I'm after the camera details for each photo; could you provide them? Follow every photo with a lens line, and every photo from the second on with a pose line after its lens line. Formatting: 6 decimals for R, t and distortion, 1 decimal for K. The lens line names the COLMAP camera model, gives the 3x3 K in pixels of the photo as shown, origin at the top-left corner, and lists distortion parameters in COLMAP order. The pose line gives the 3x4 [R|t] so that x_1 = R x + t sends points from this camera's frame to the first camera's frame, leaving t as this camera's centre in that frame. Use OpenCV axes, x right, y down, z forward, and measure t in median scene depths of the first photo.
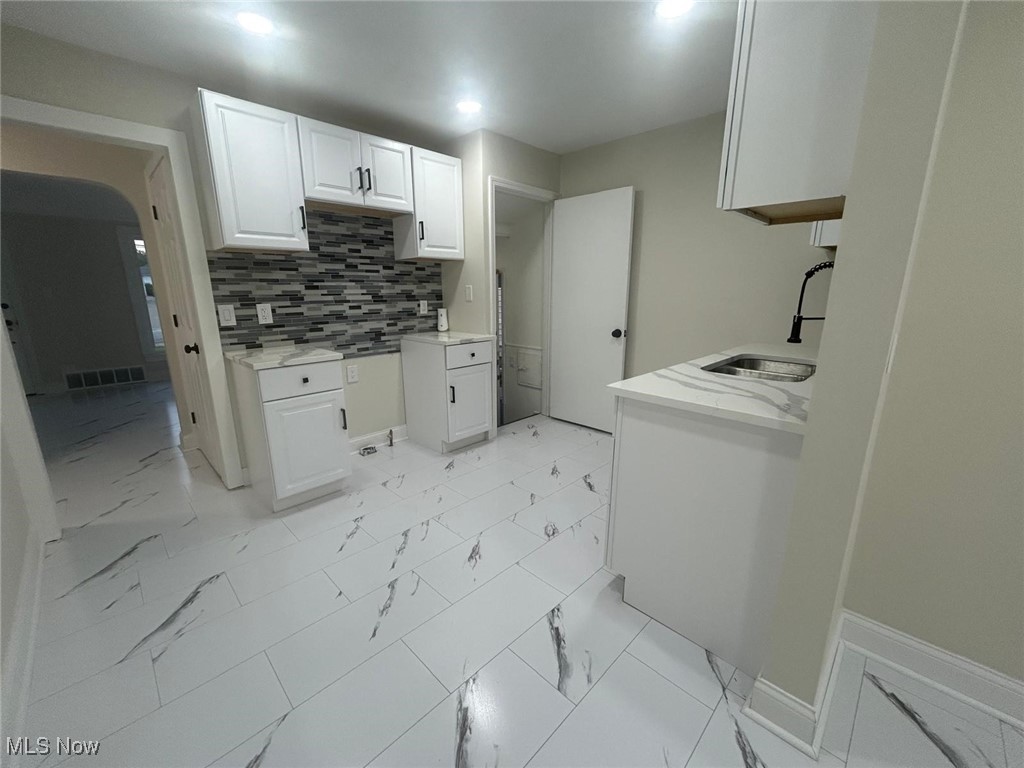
lens RADIAL K [[412.1, 0, 512.0], [0, 412.1, 384.0], [0, 0, 1]] dist [-0.000606, -0.000277]
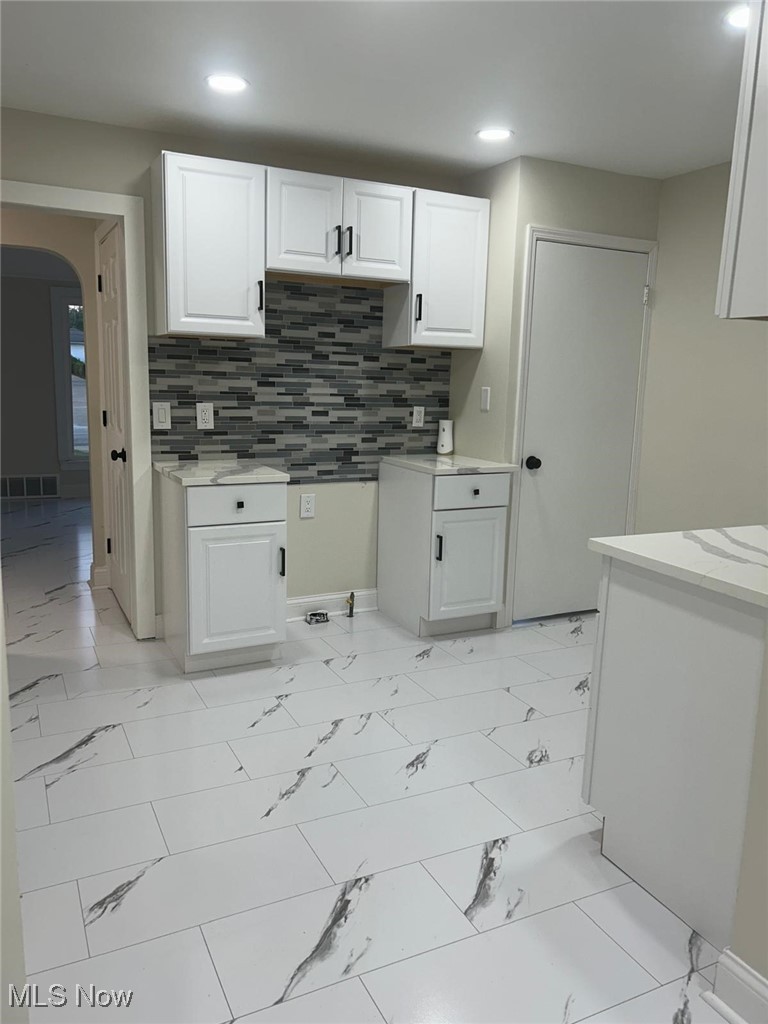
lens RADIAL K [[785.8, 0, 403.9], [0, 785.8, 514.2], [0, 0, 1]] dist [0.121200, -0.312614]
pose [[0.949651, 0.085855, -0.301316, 0.192444], [-0.102409, 0.993956, -0.039550, 0.028717], [0.296099, 0.068416, 0.952704, -0.257211]]
